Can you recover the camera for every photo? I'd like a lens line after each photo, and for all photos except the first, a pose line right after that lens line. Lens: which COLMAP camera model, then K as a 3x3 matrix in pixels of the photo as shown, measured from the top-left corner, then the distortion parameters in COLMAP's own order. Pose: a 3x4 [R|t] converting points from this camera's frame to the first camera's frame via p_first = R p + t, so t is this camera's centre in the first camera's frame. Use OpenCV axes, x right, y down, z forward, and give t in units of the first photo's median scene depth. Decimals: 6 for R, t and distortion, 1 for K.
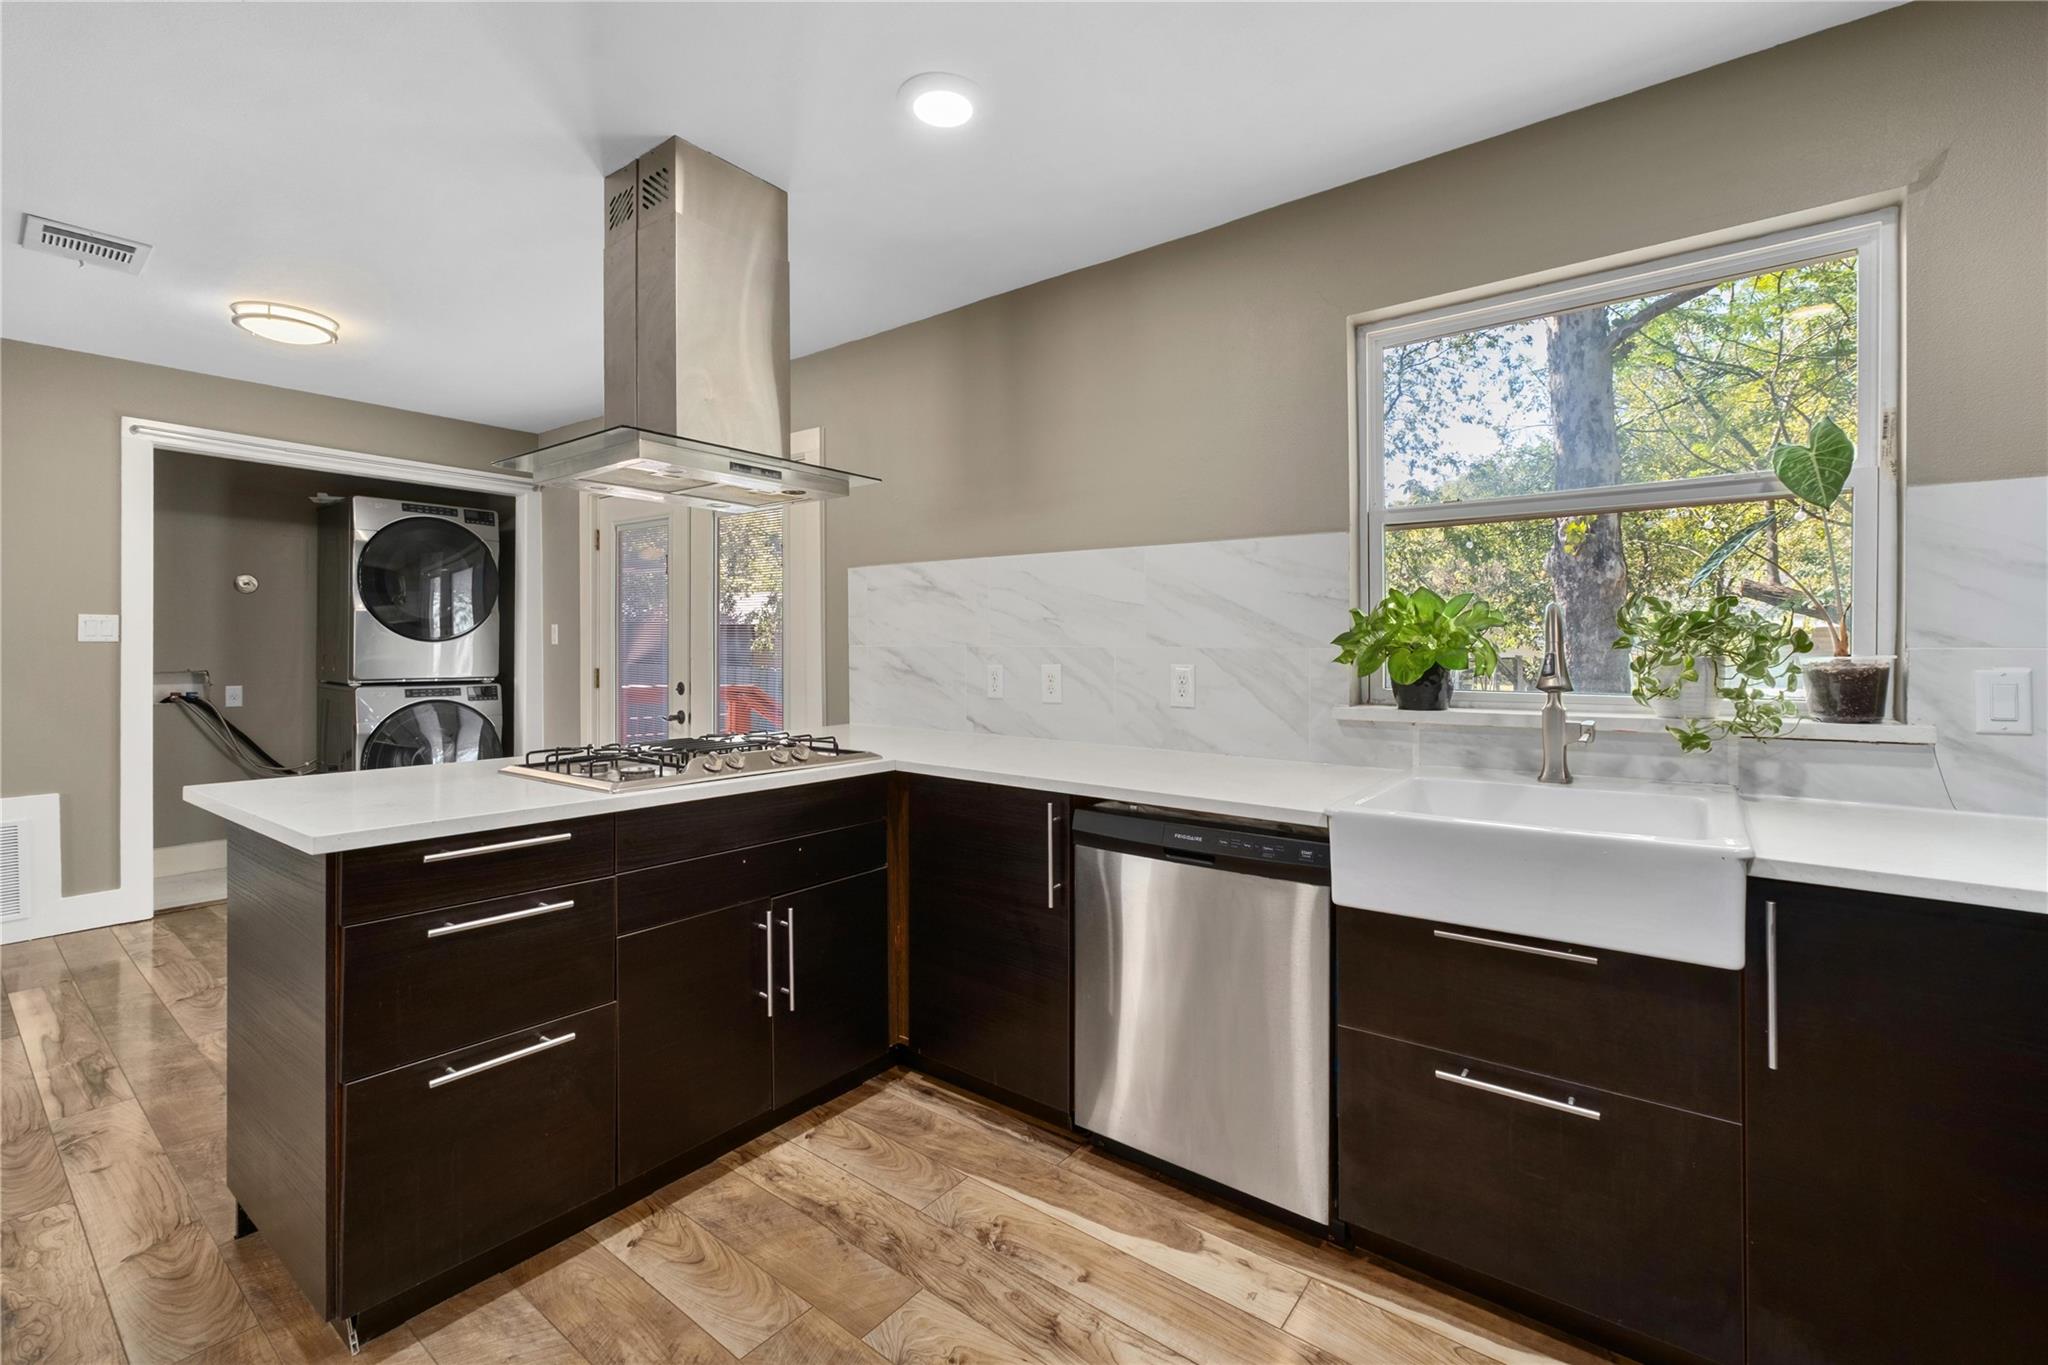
lens RADIAL K [[868.3, 0, 1015.9], [0, 868.3, 658.5], [0, 0, 1]] dist [-0.007928, 0.003786]
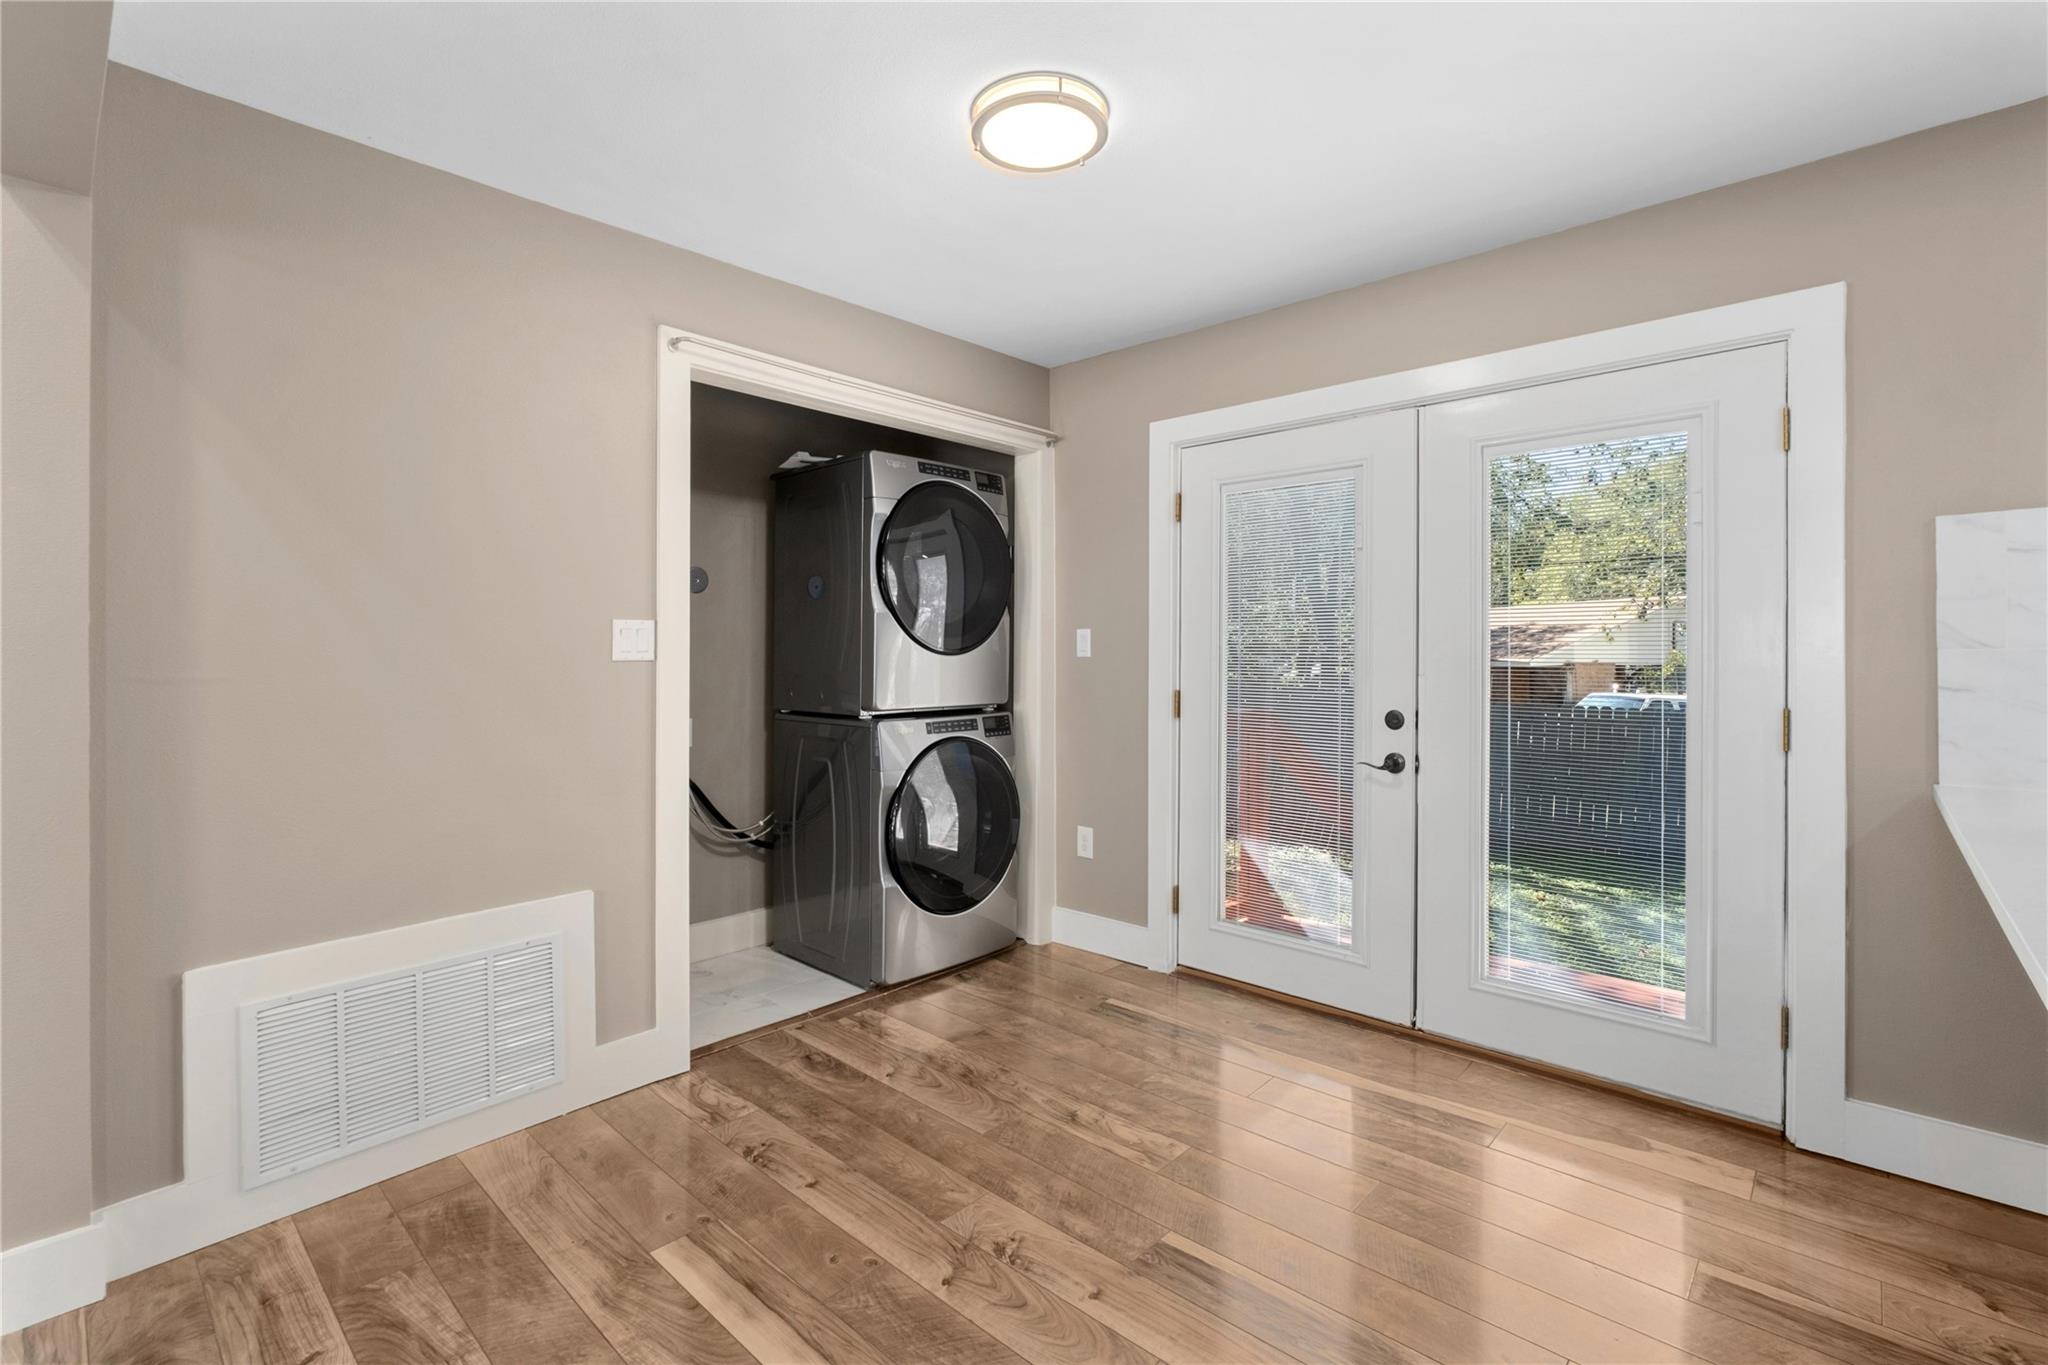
lens RADIAL K [[904.6, 0, 1035.1], [0, 904.6, 653.5], [0, 0, 1]] dist [-0.012085, 0.003194]
pose [[0.996506, -0.011223, -0.082758, -1.128627], [0.009474, 0.999724, -0.021491, -0.007615], [0.082976, 0.020632, 0.996338, 0.540148]]
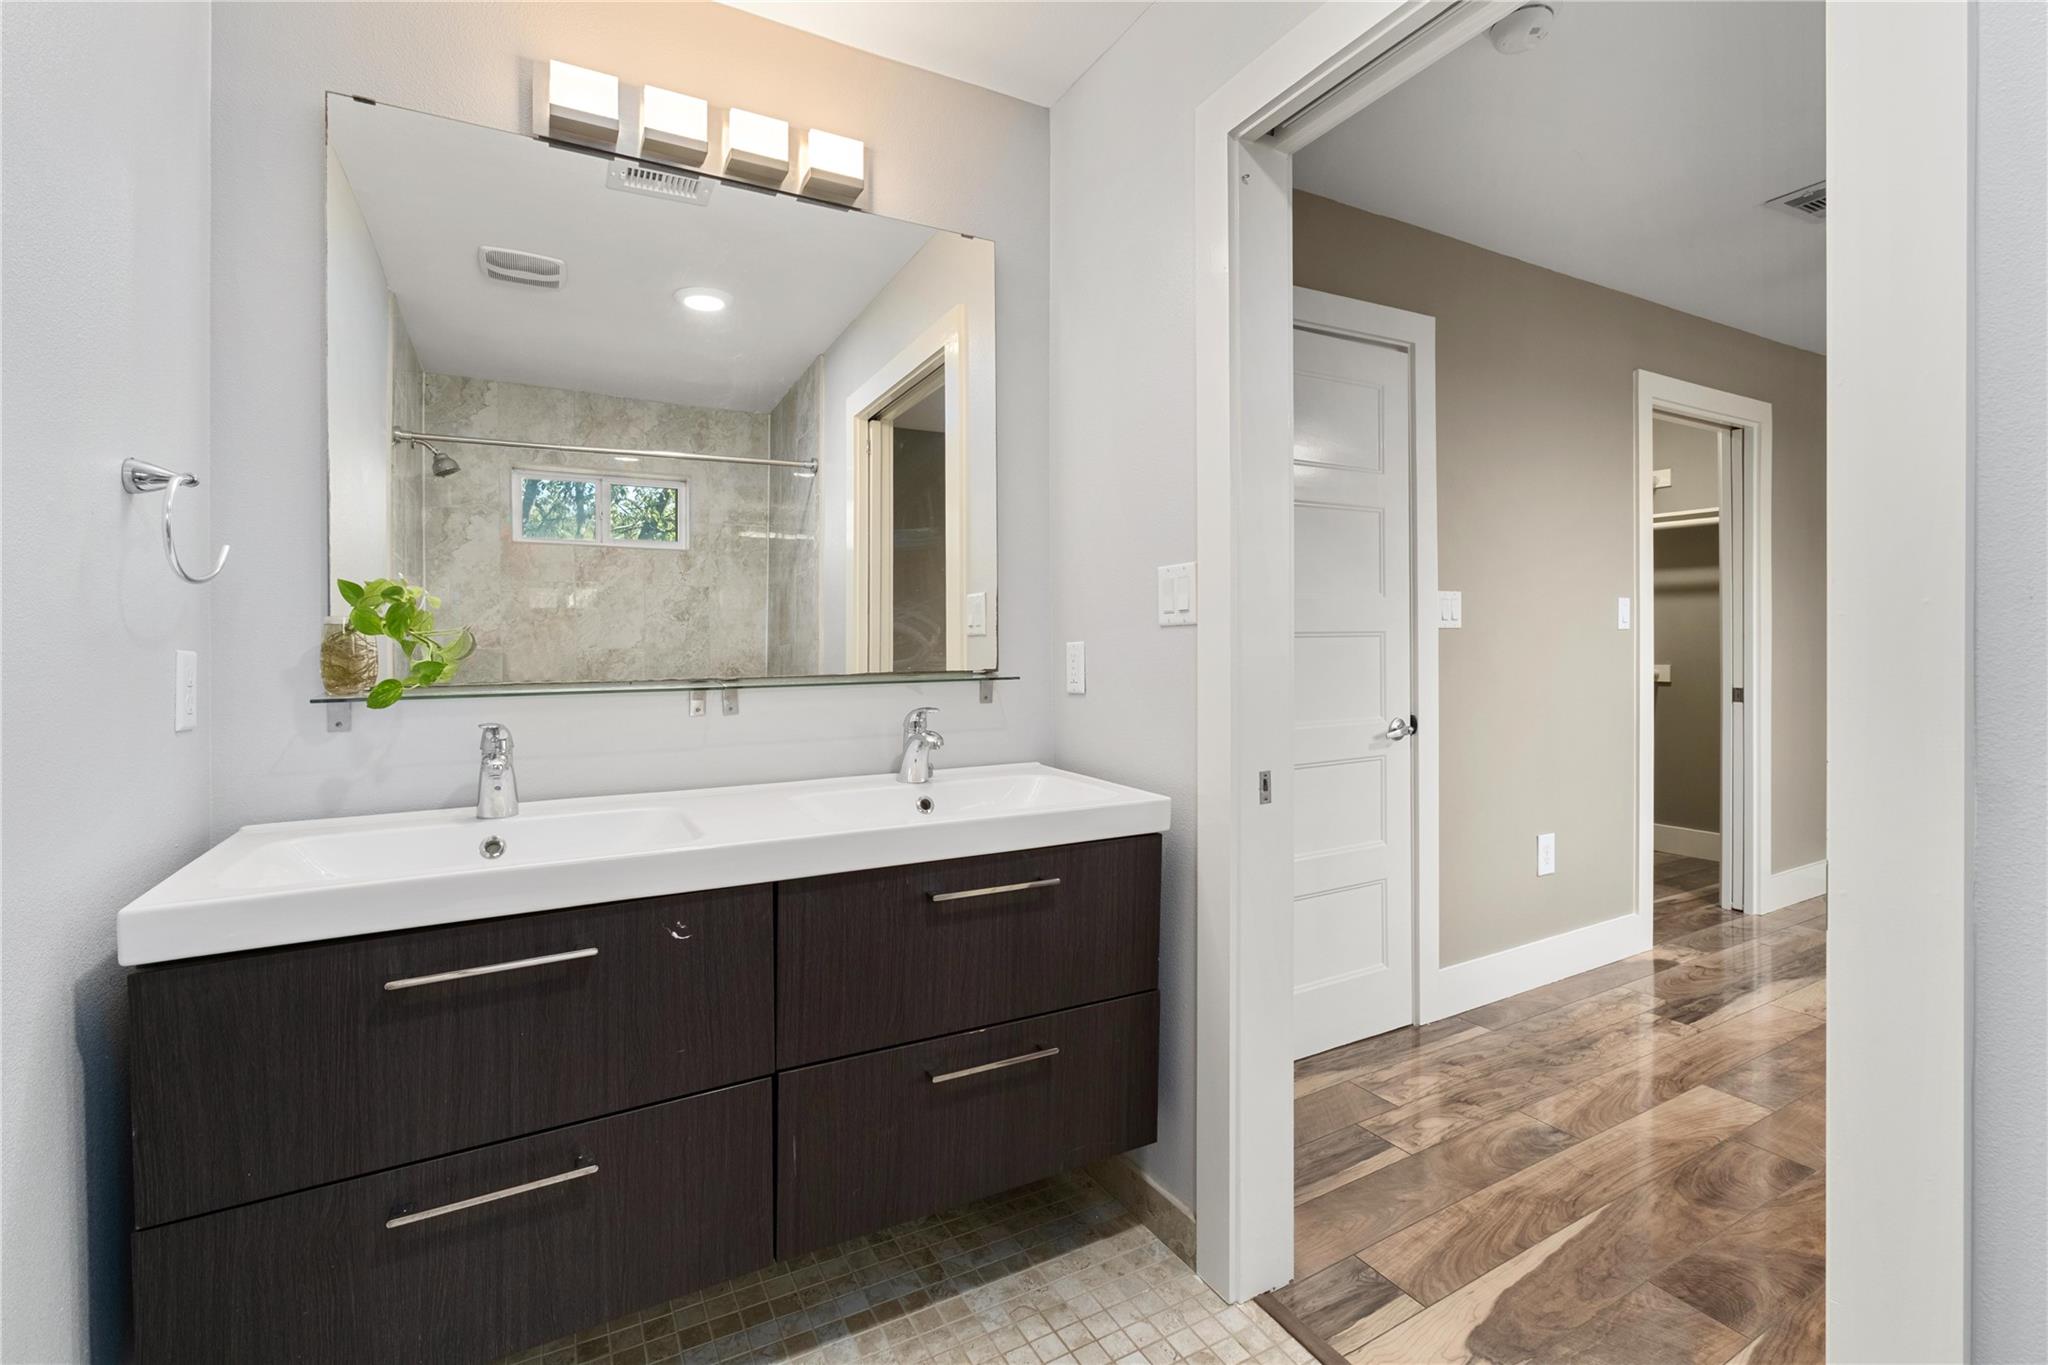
lens RADIAL K [[904.6, 0, 1014.7], [0, 904.6, 638.2], [0, 0, 1]] dist [-0.012085, 0.003194]
pose [[-0.397470, -0.002928, -0.917611, 0.610063], [-0.011400, 0.999933, 0.001747, 0.014883], [0.917545, 0.011155, -0.397476, 0.334193]]
